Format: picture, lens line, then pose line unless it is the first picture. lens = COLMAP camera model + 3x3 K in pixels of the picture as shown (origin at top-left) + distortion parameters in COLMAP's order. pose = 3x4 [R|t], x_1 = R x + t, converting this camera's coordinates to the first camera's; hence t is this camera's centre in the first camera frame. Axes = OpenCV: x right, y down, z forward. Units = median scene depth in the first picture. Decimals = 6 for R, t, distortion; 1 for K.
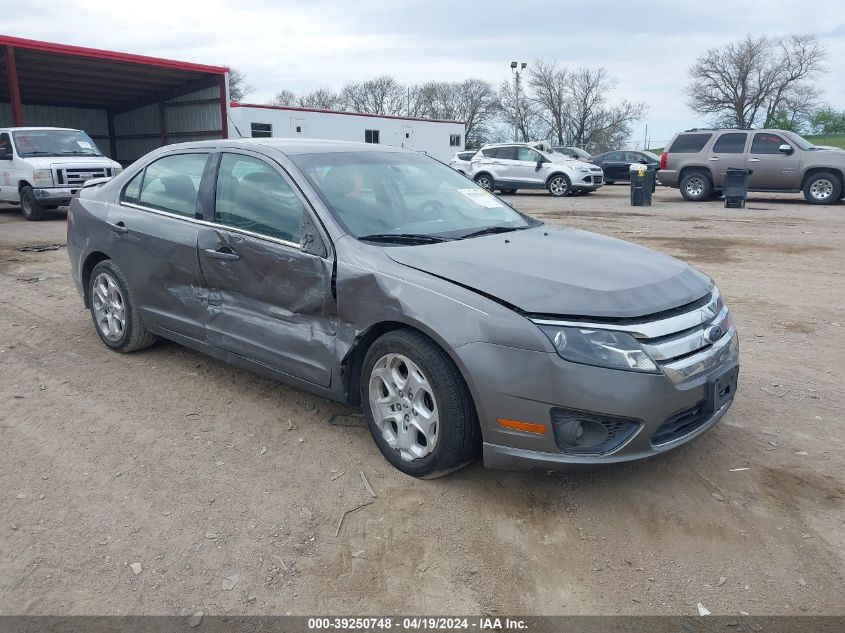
lens RADIAL K [[701.1, 0, 422.5], [0, 701.1, 316.5], [0, 0, 1]] dist [0.062168, -0.091911]
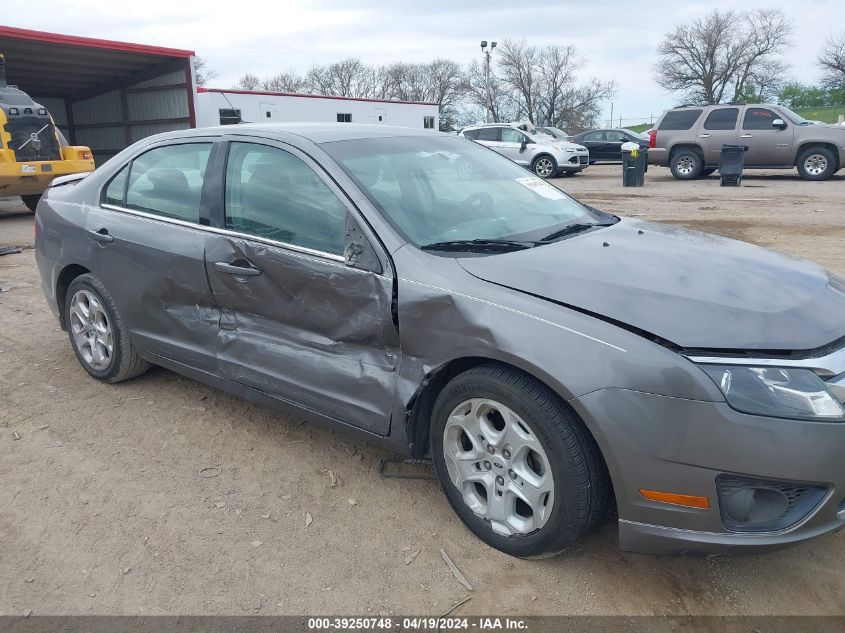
lens RADIAL K [[701.1, 0, 422.5], [0, 701.1, 316.5], [0, 0, 1]] dist [0.062168, -0.091911]
pose [[0.998633, -0.032848, 0.040670, -0.080135], [0.031917, 0.999218, 0.023319, -0.033985], [-0.041404, -0.021989, 0.998900, 0.138305]]
